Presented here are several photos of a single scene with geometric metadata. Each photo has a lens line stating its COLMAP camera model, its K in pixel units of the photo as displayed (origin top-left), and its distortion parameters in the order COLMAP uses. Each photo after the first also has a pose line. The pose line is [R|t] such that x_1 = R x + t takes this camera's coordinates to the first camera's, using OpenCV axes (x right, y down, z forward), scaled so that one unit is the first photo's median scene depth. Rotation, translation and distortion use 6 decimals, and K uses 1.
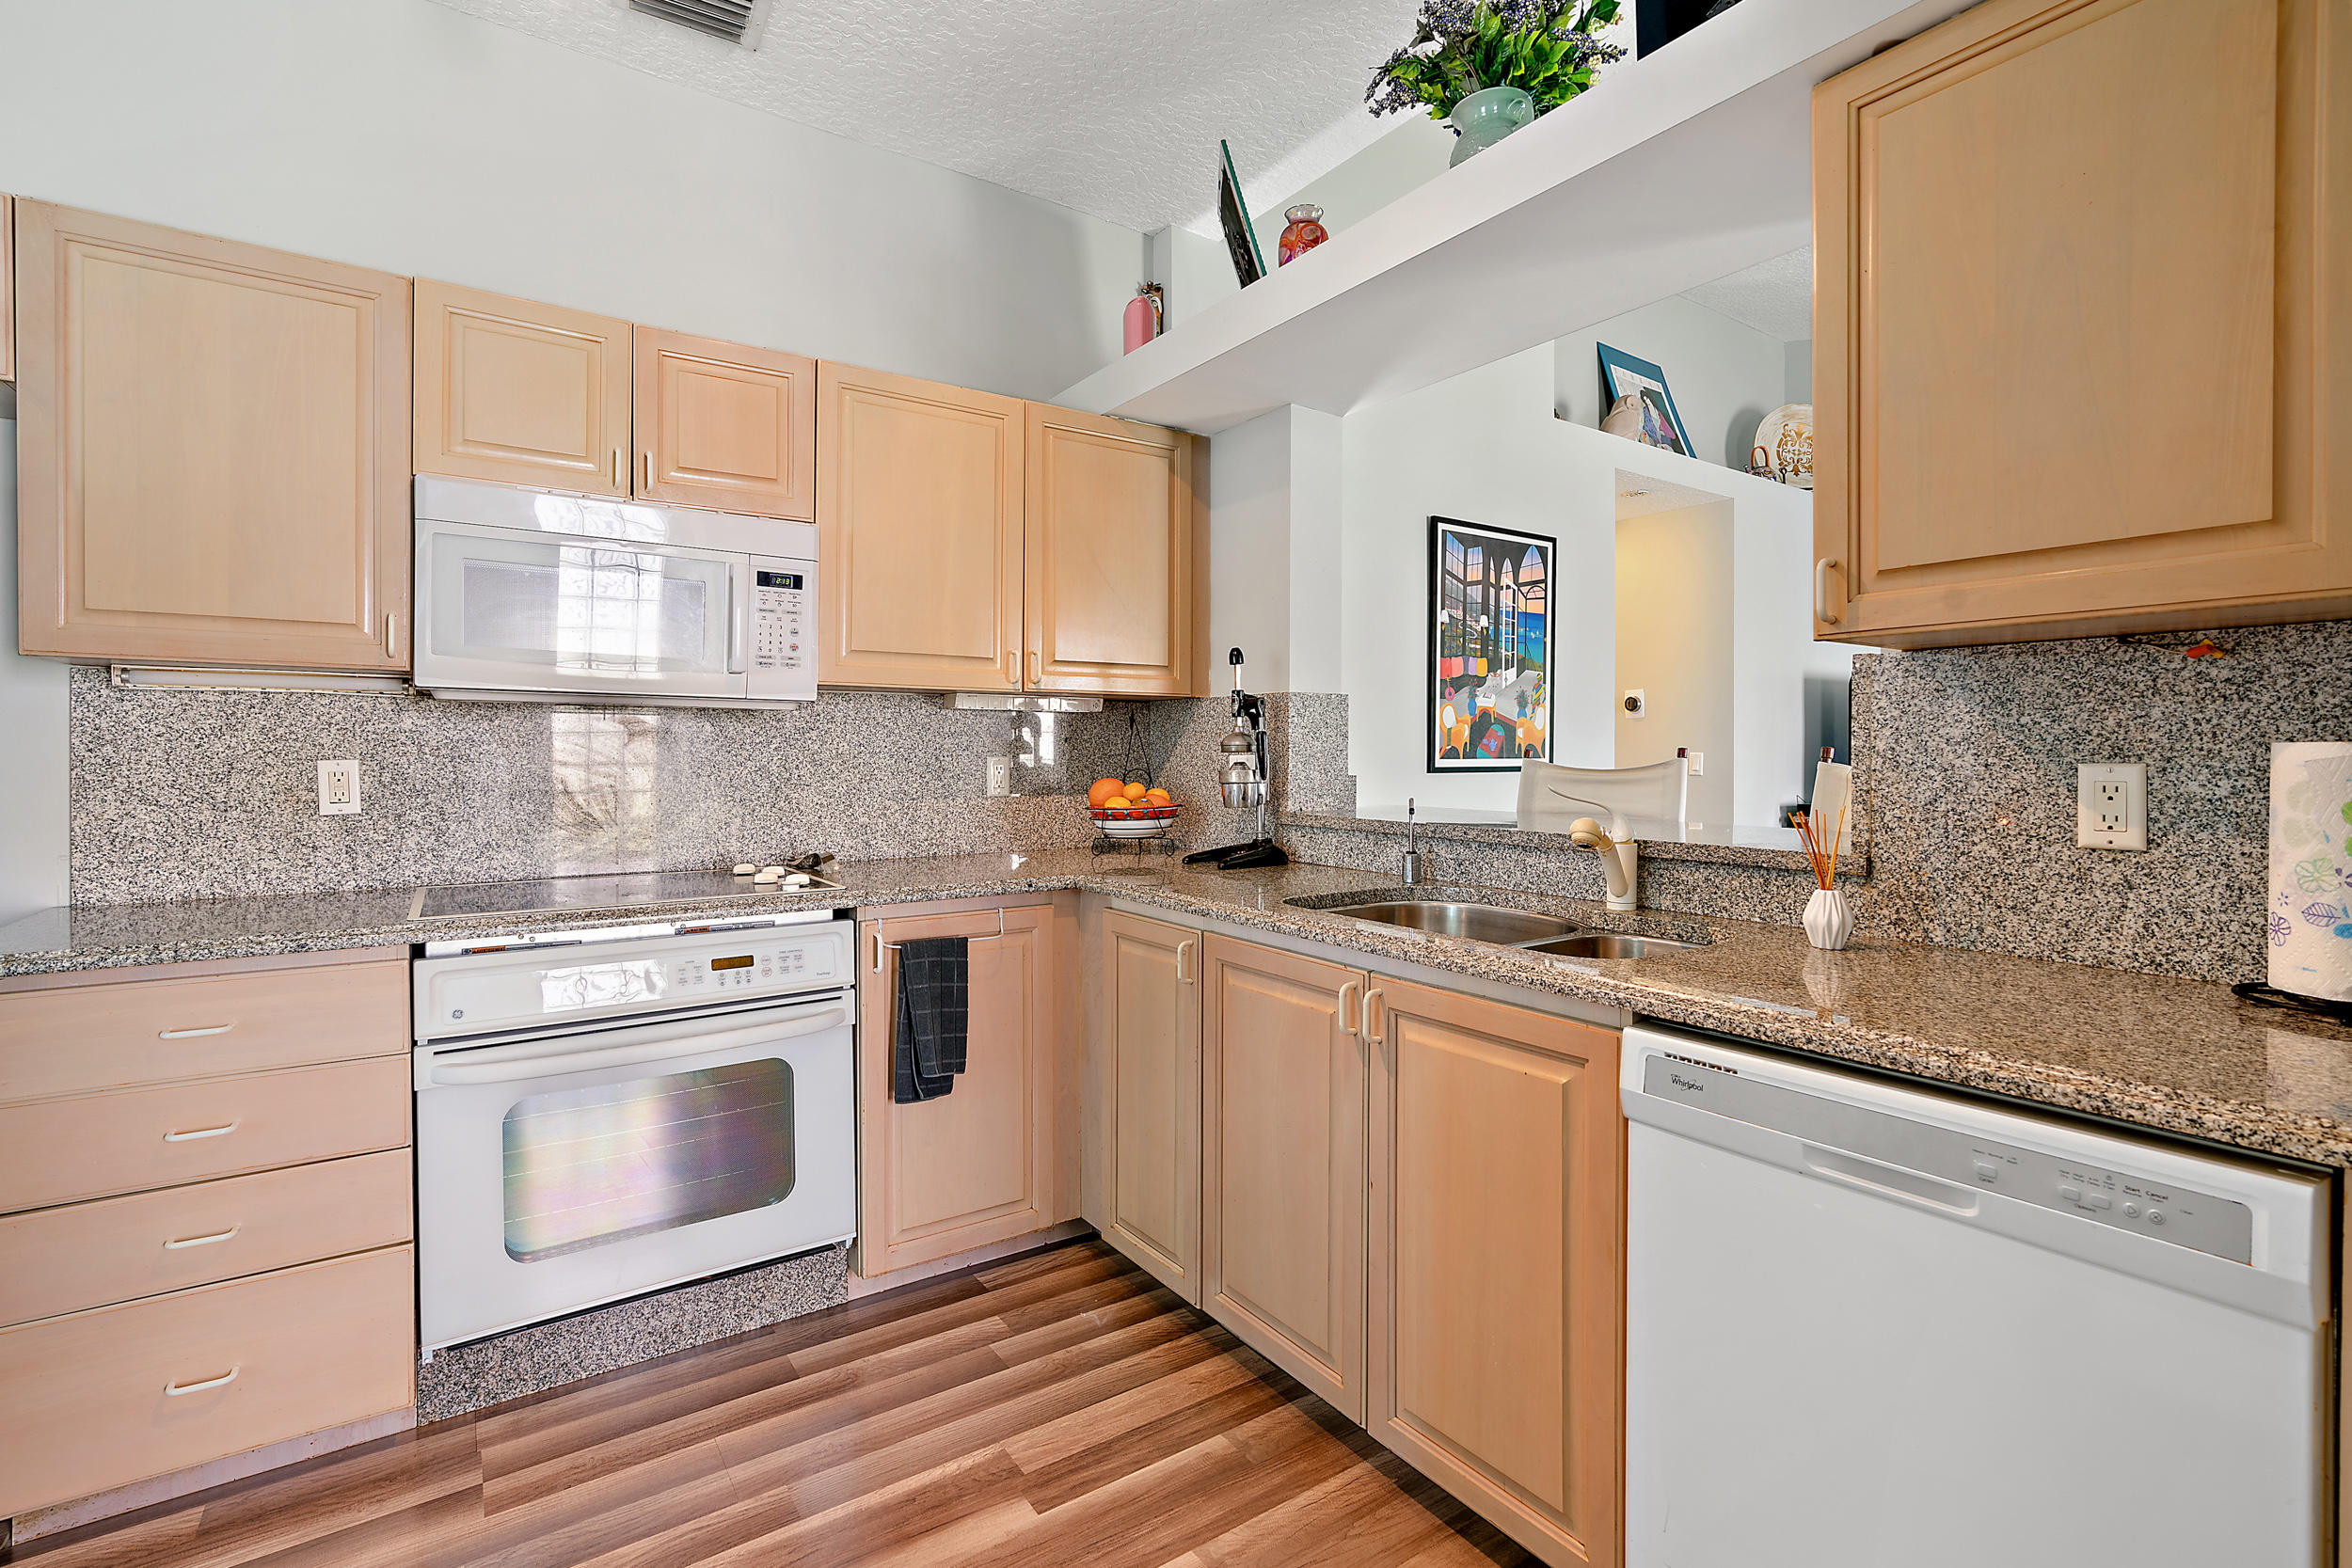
lens RADIAL K [[1062.3, 0, 1171.4], [0, 1062.3, 753.7], [0, 0, 1]] dist [-0.003428, 0.001425]
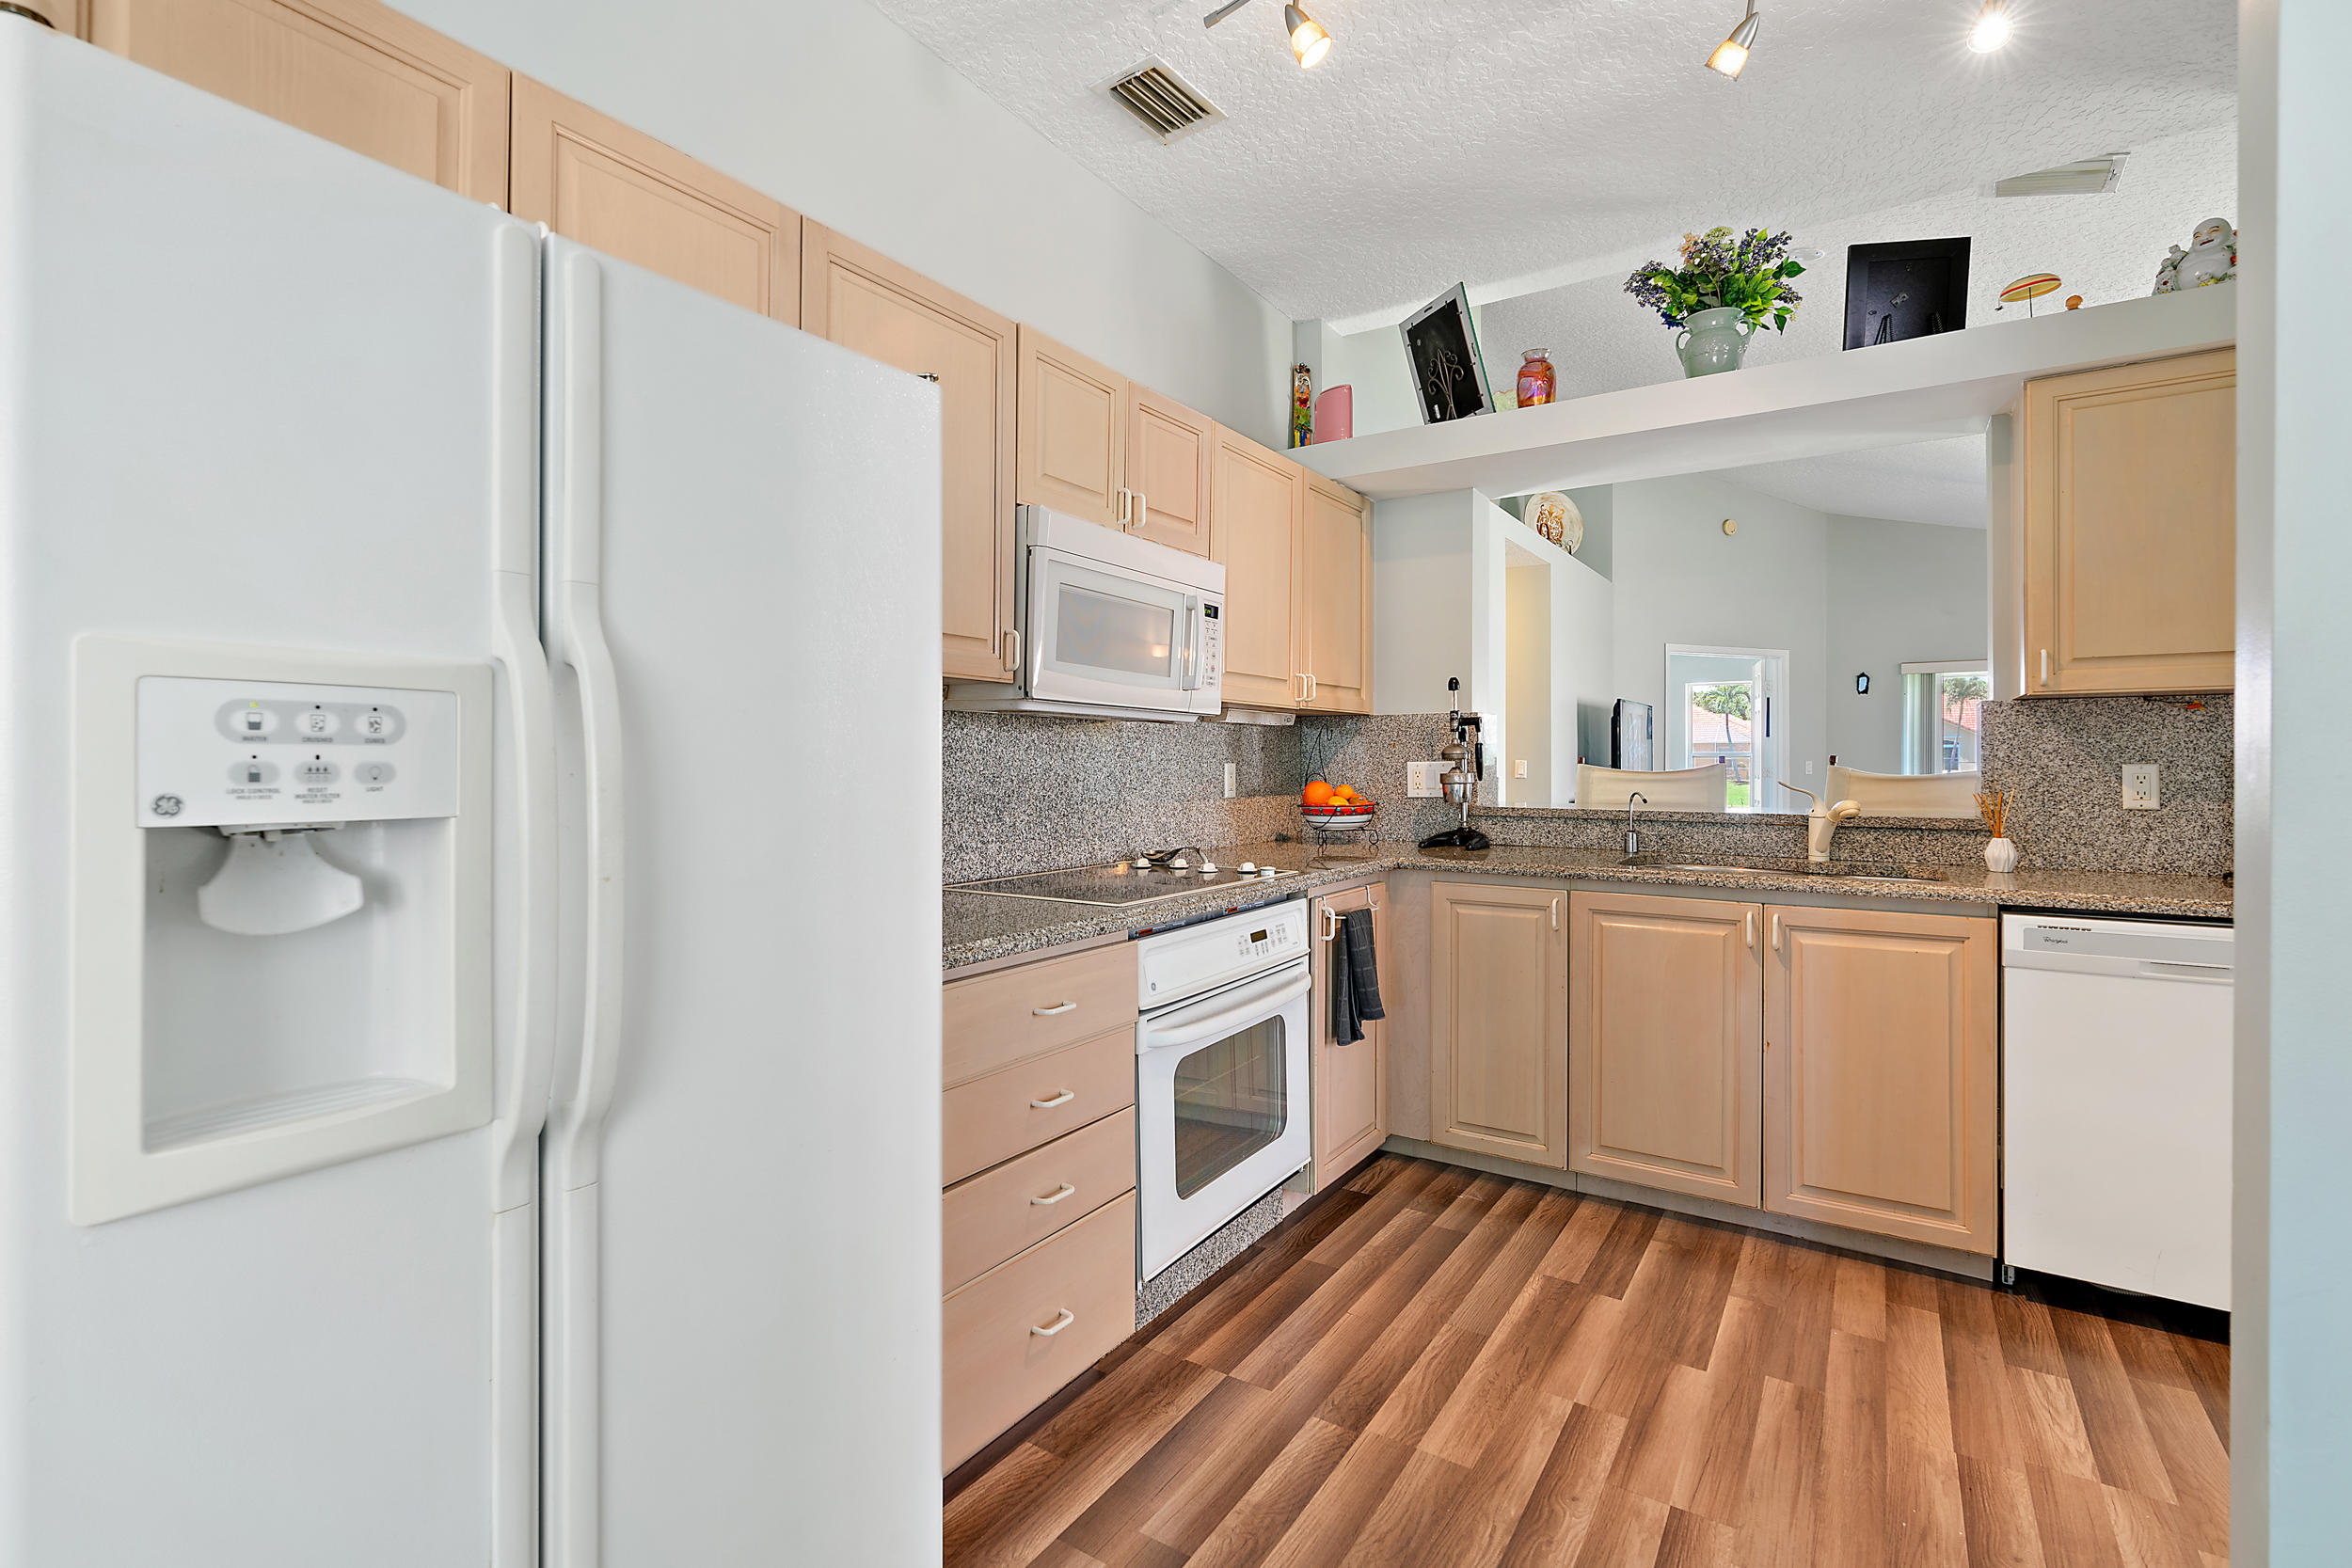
lens RADIAL K [[1062.3, 0, 1171.4], [0, 1062.3, 753.7], [0, 0, 1]] dist [-0.003428, 0.001425]
pose [[0.926485, 0.001426, 0.376329, -1.077139], [0.001577, 0.999969, -0.007672, 0.001932], [-0.376328, 0.007702, 0.926454, -0.076130]]
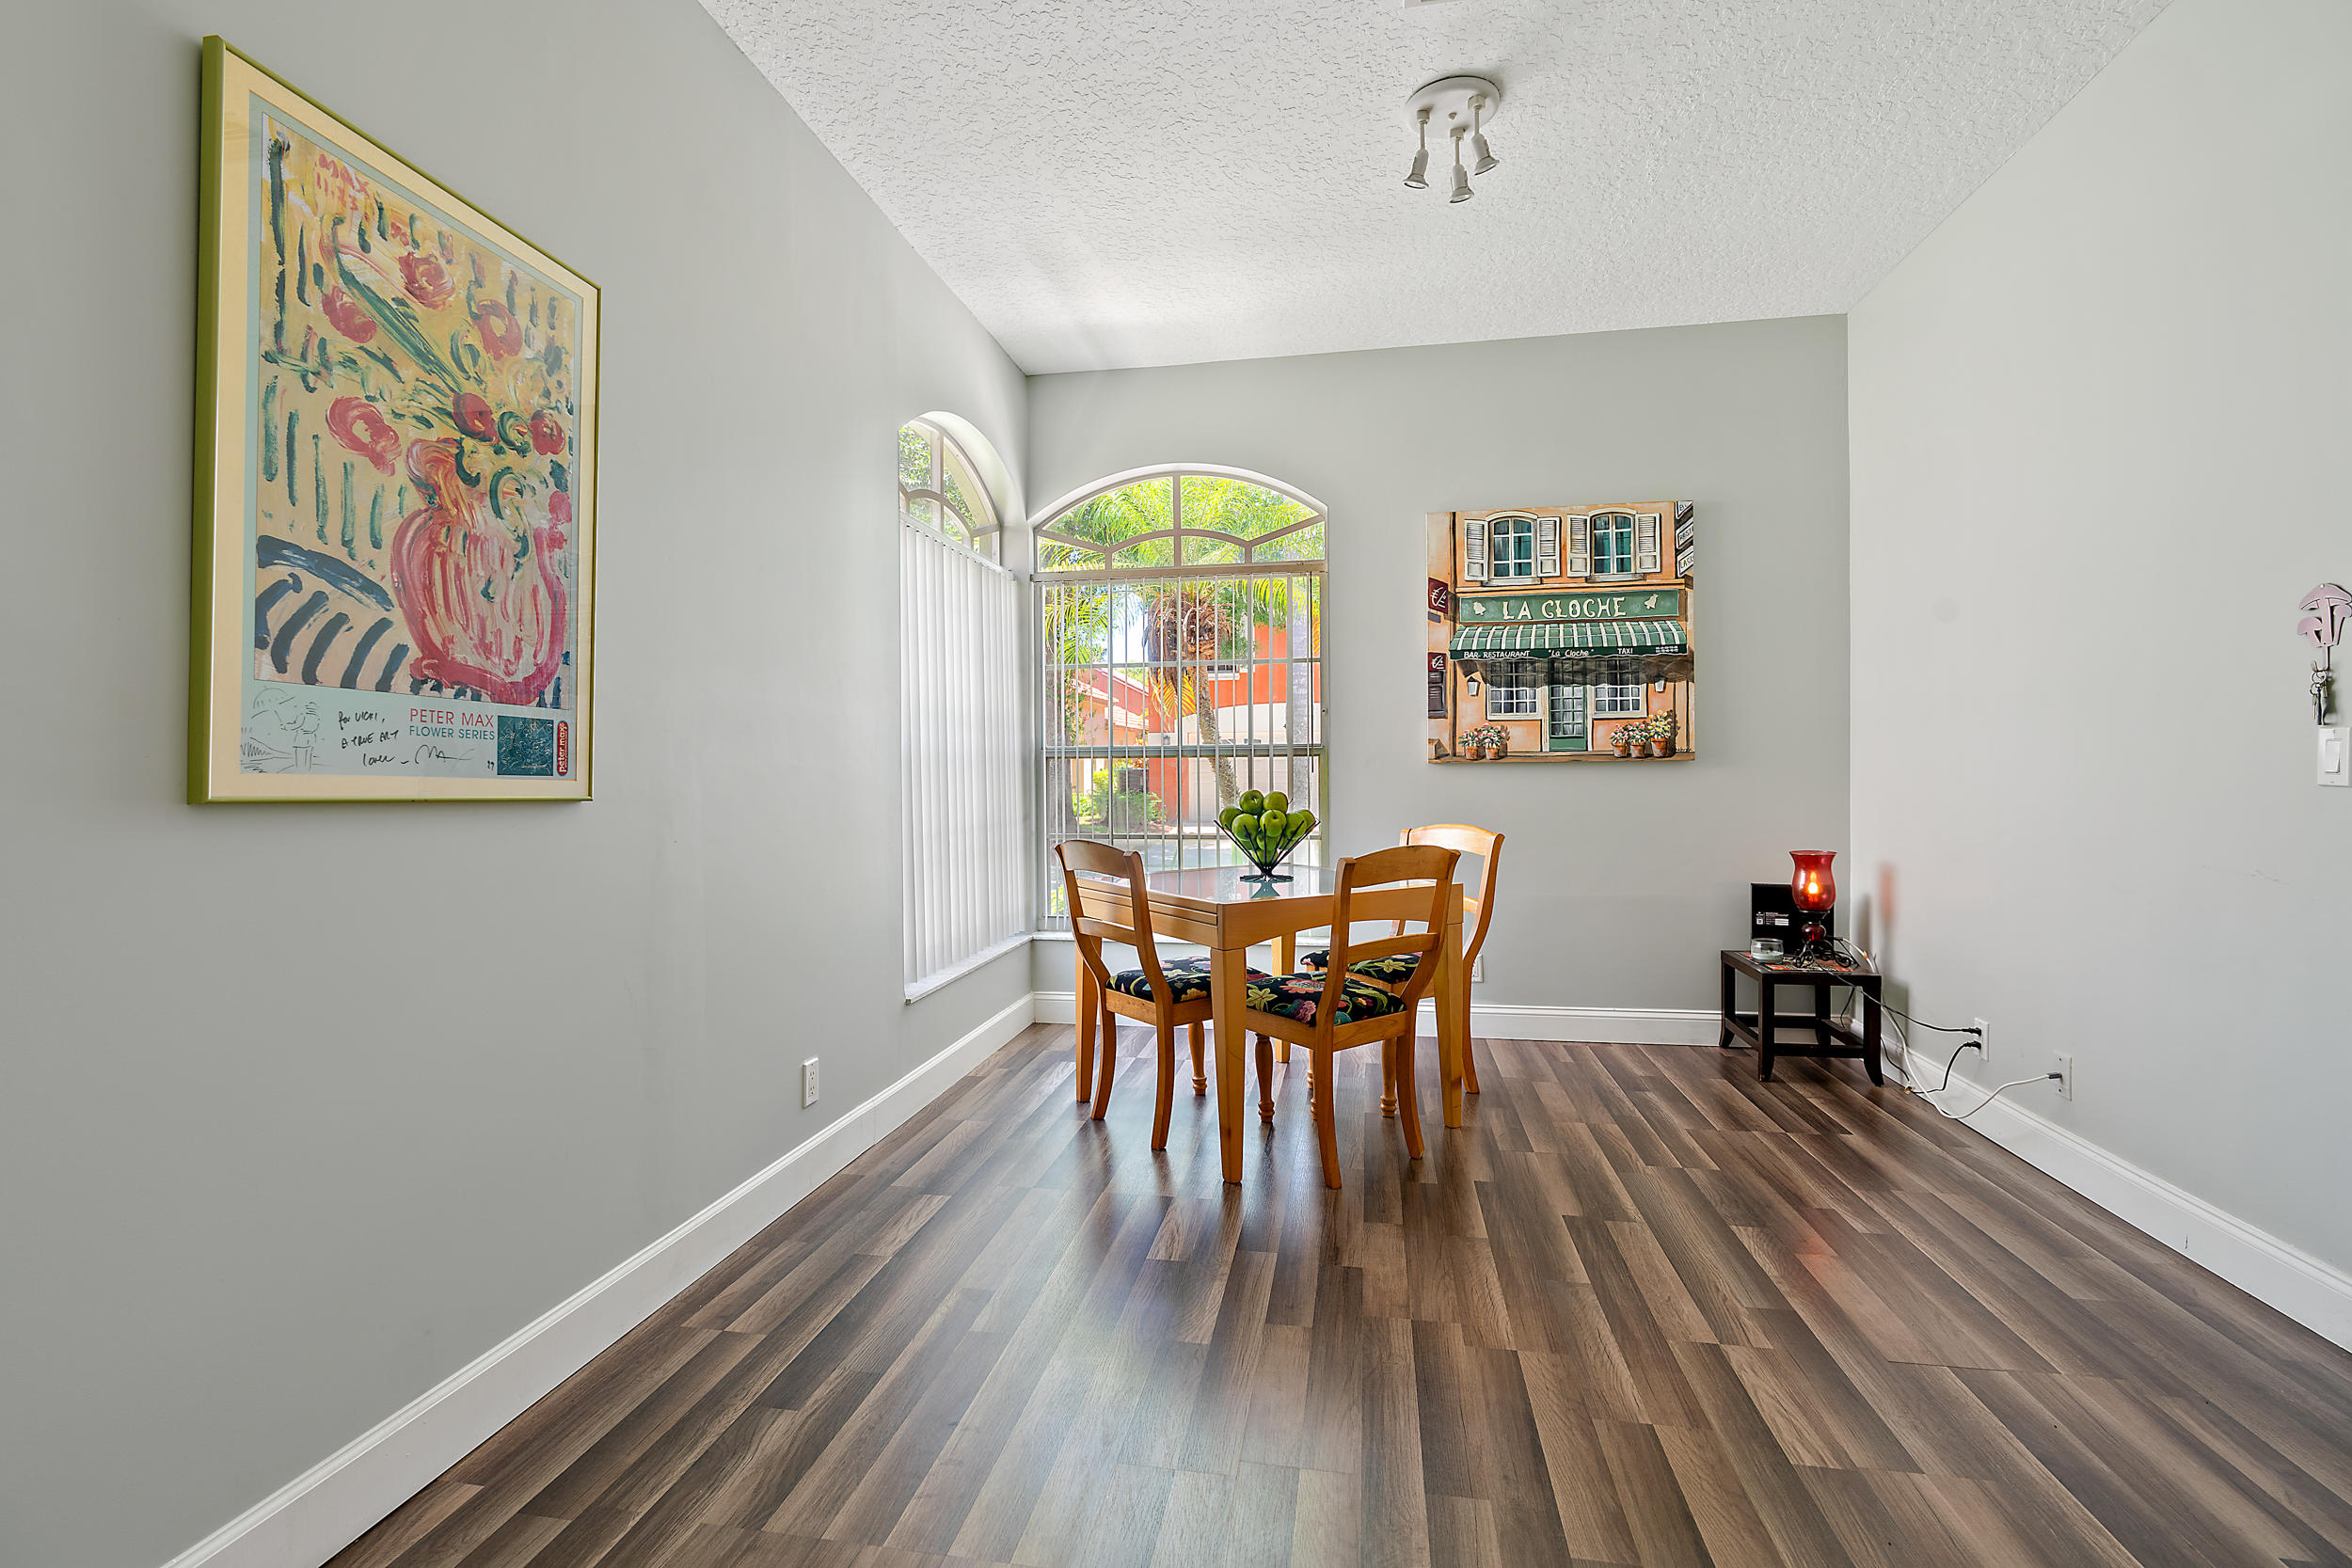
lens RADIAL K [[1062.3, 0, 1171.4], [0, 1062.3, 753.7], [0, 0, 1]] dist [-0.003428, 0.001425]
pose [[-0.698008, 0.006409, -0.716061, 1.277754], [0.006738, 0.999974, 0.002382, 0.013995], [0.716058, -0.003163, -0.698033, 1.517656]]
